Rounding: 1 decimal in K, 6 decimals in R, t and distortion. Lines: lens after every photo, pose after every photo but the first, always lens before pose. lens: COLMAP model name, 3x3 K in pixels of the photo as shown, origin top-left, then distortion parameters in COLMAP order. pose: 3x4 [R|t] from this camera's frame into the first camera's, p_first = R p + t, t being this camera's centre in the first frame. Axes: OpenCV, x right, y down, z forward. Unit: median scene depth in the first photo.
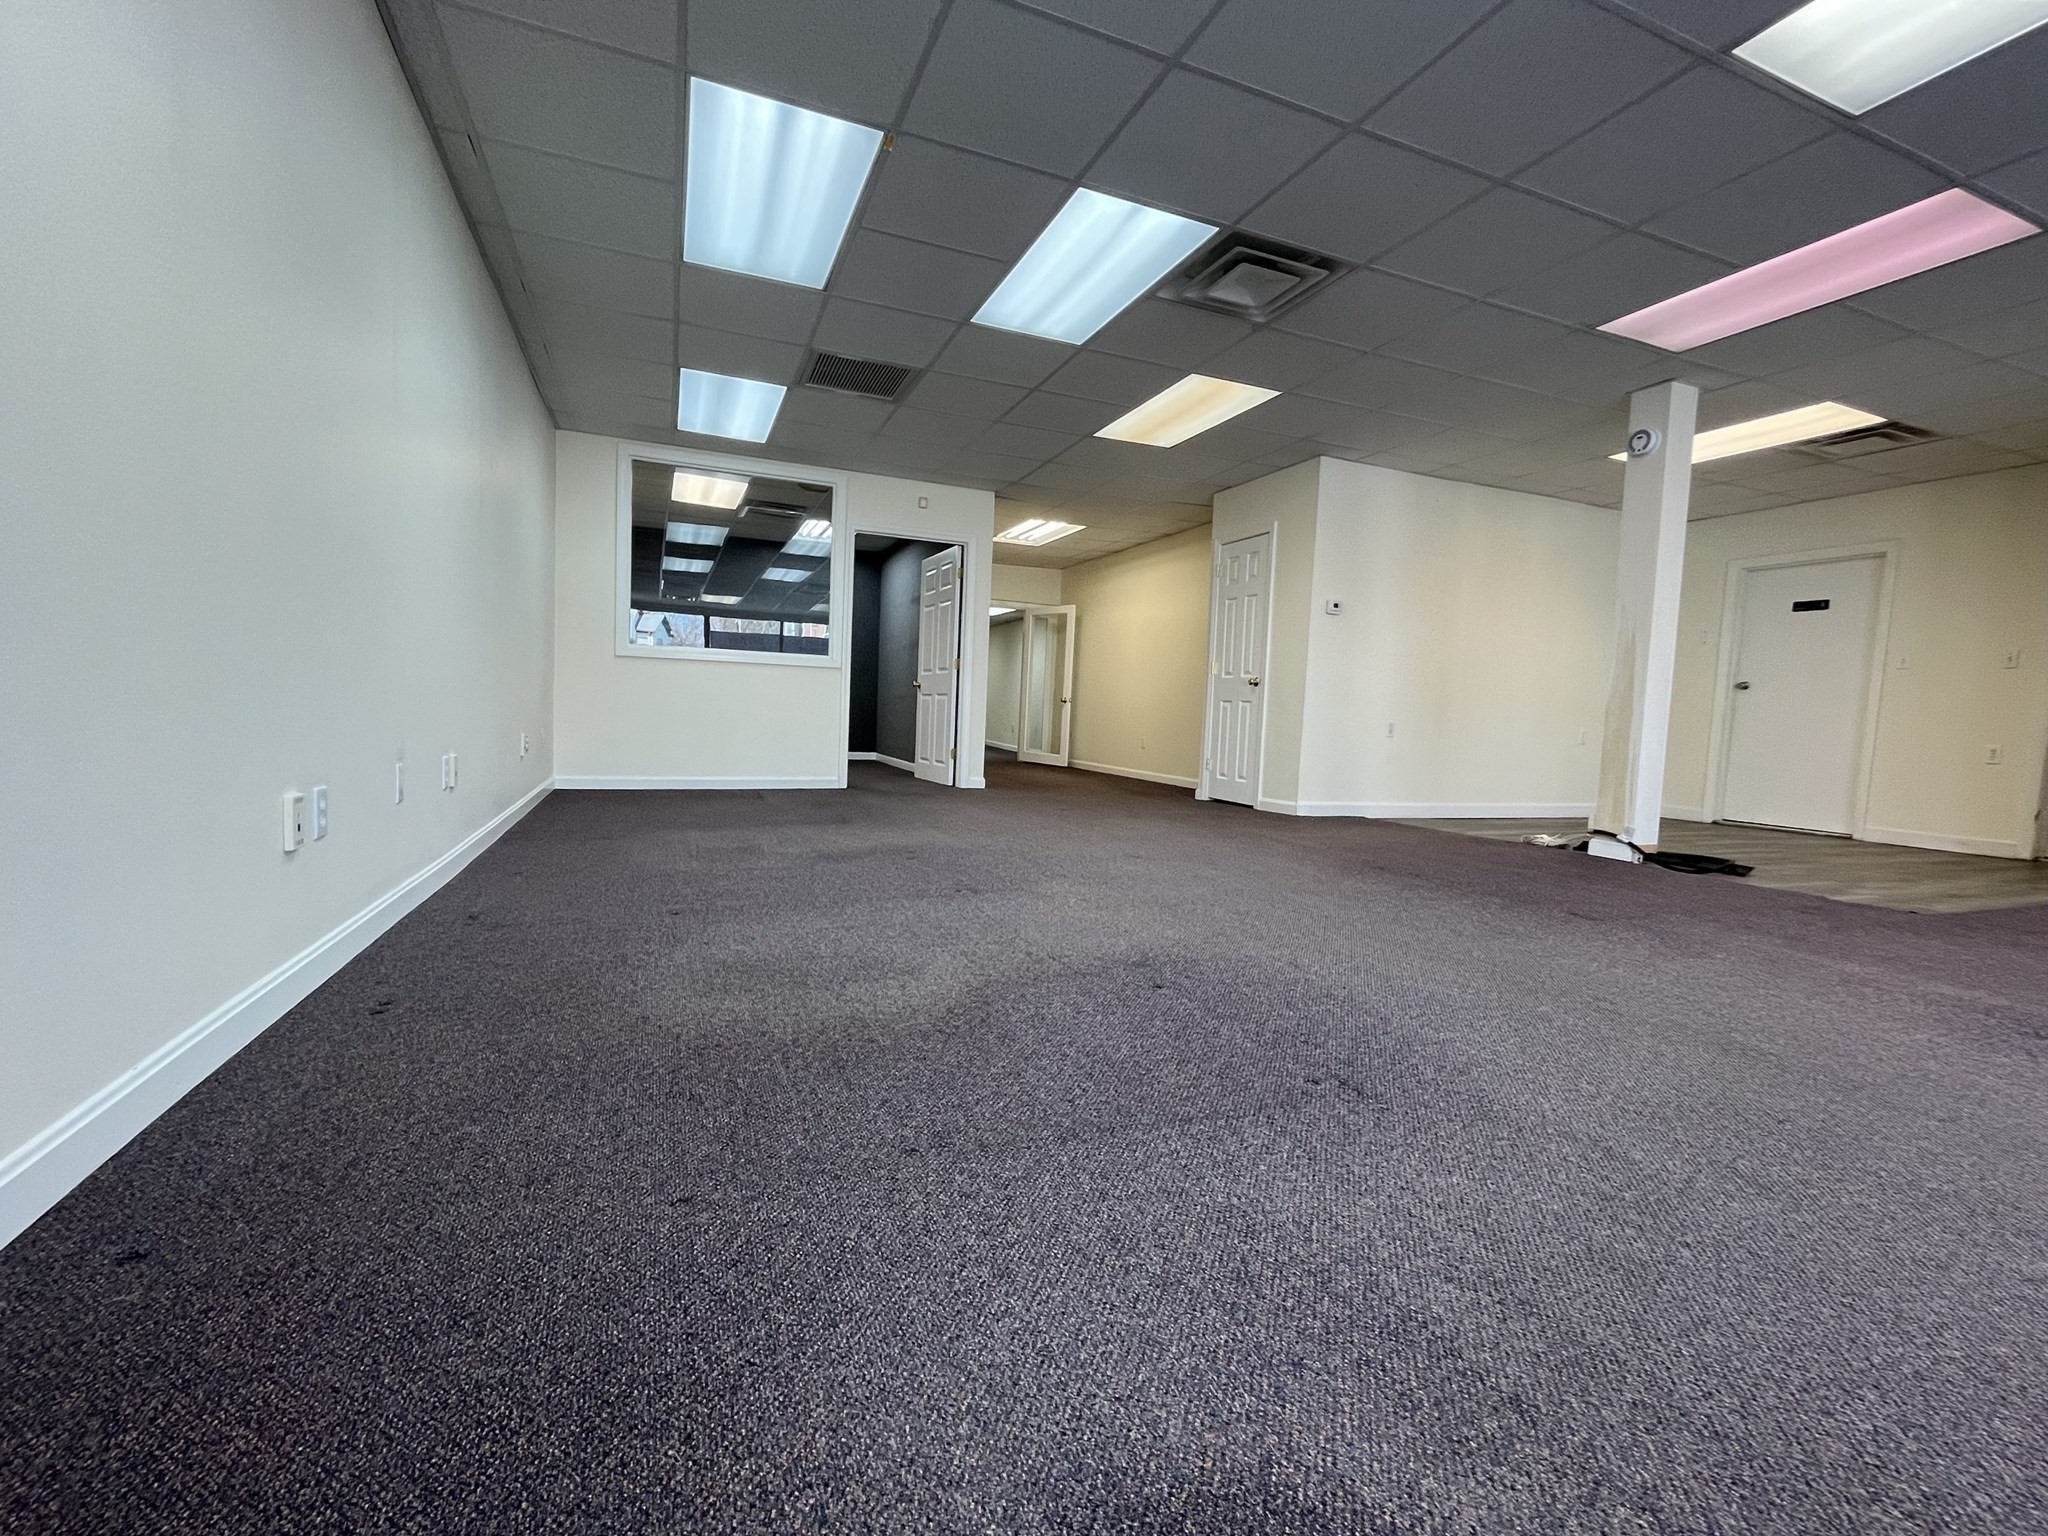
lens RADIAL K [[857.4, 0, 1026.7], [0, 857.4, 771.5], [0, 0, 1]] dist [-0.007217, -0.000747]
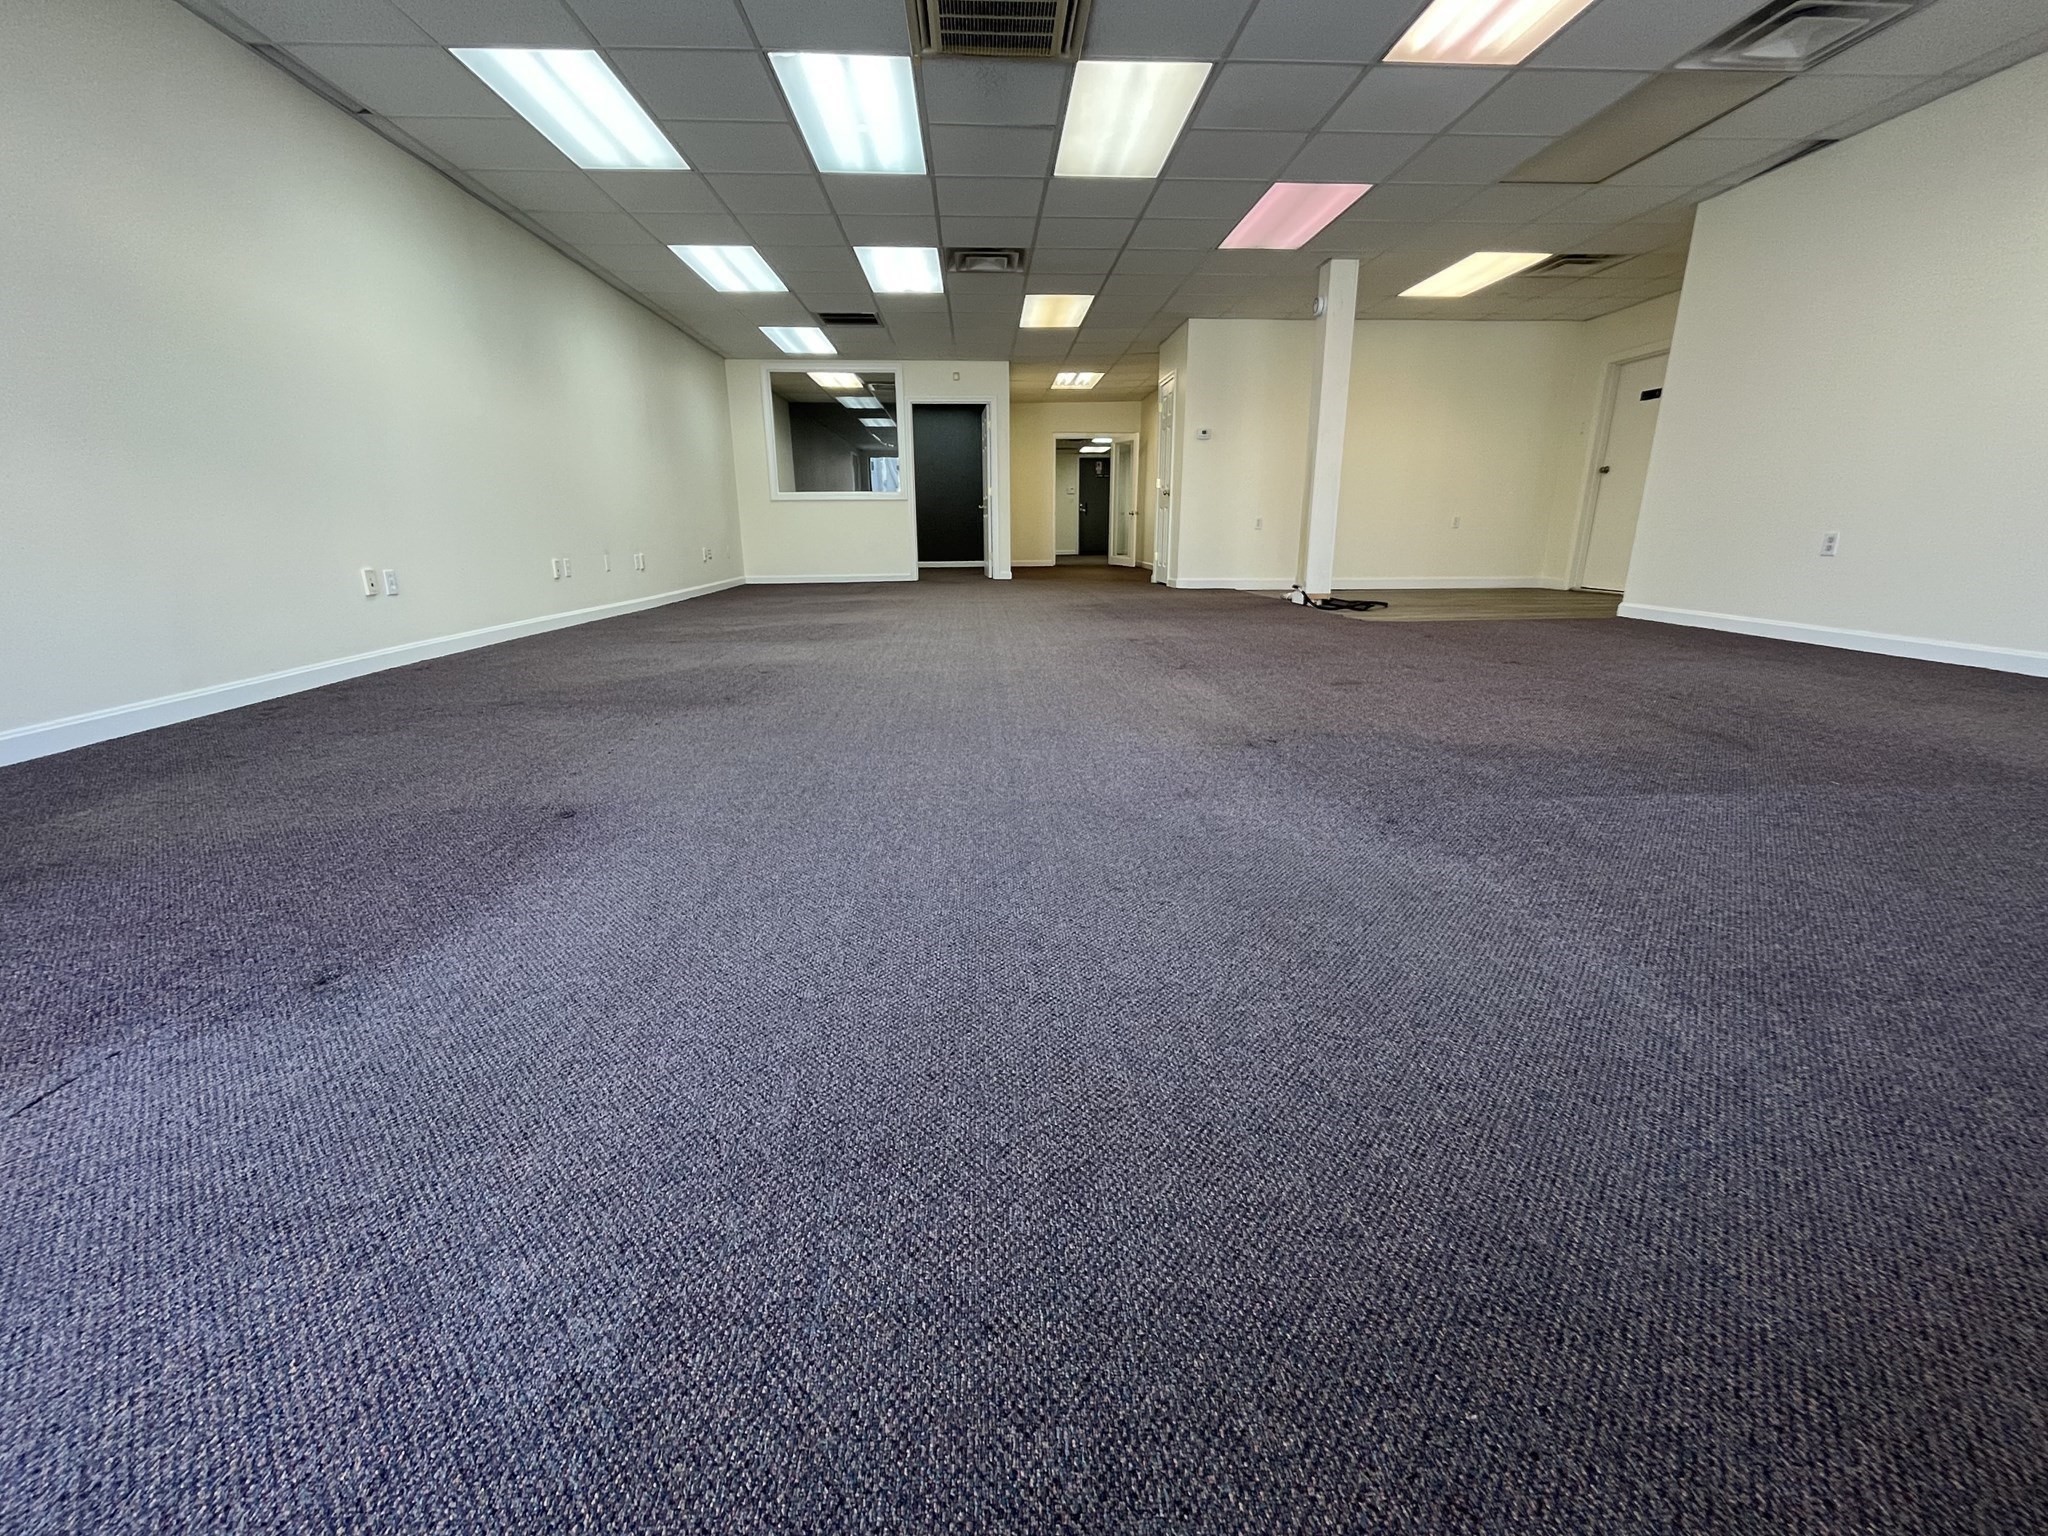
lens RADIAL K [[857.4, 0, 1026.7], [0, 857.4, 771.5], [0, 0, 1]] dist [-0.007217, -0.000747]
pose [[0.951520, 0.042157, -0.304685, 0.495131], [0.021337, 0.979130, 0.202109, 0.054590], [0.306846, -0.198812, 0.930763, -0.441969]]
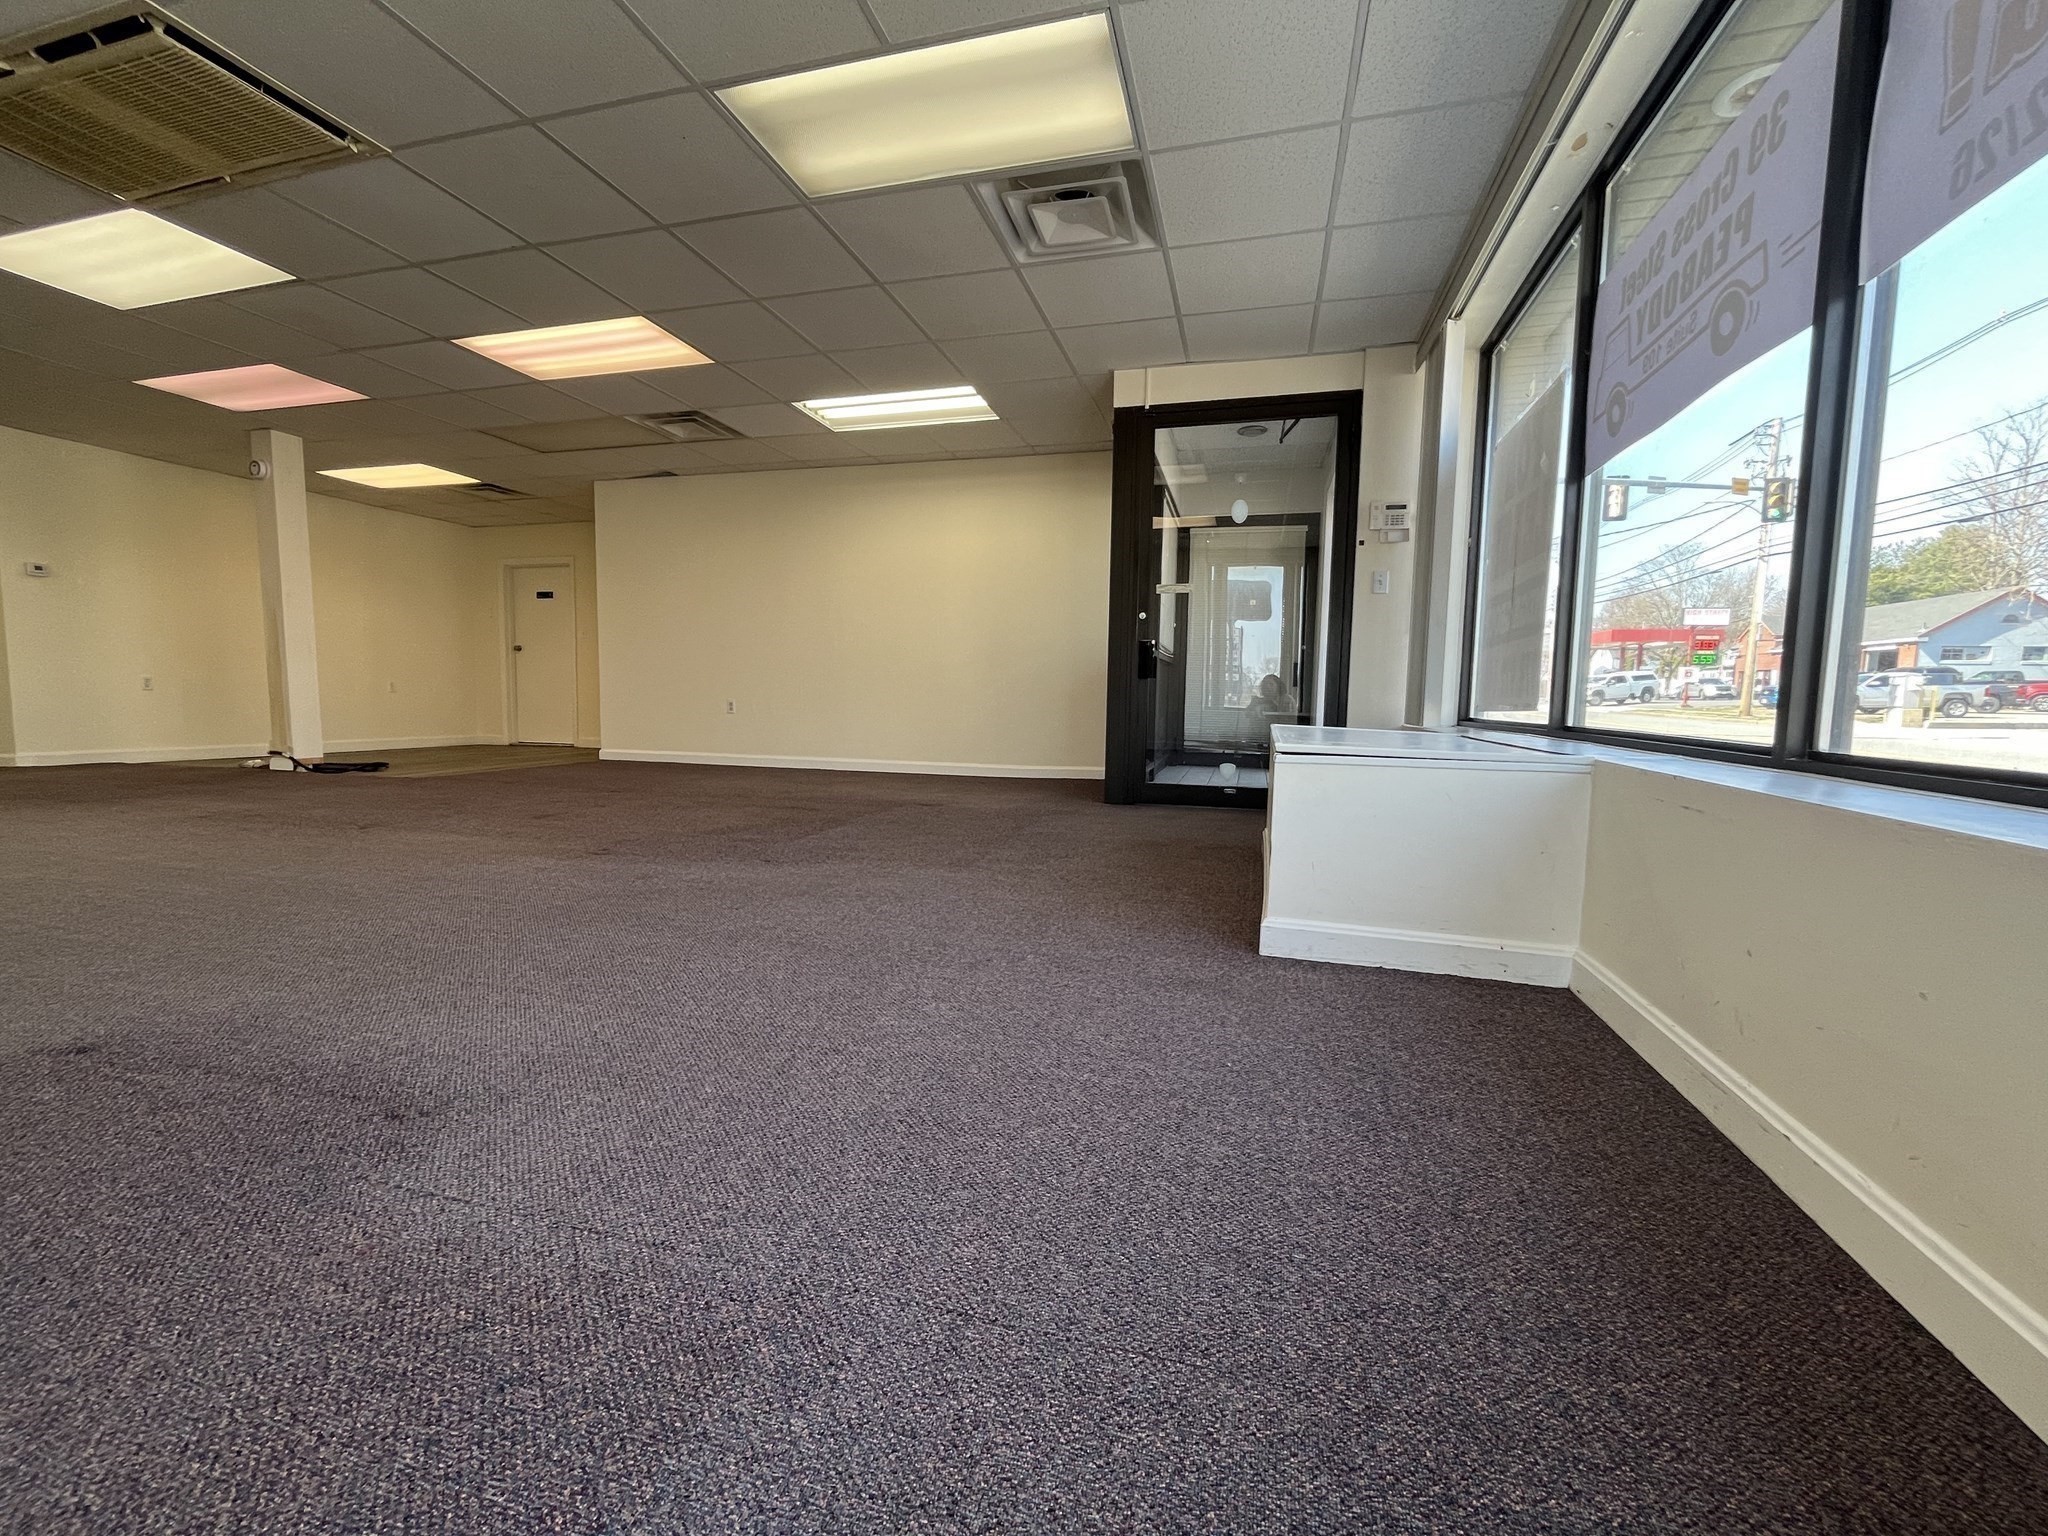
lens RADIAL K [[820.4, 0, 1021.0], [0, 820.4, 776.8], [0, 0, 1]] dist [0.001156, -0.000046]
pose [[0.598709, -0.106718, 0.793825, 0.243506], [0.061121, 0.994282, 0.087568, 0.049173], [-0.798631, -0.003909, 0.601808, -0.548983]]
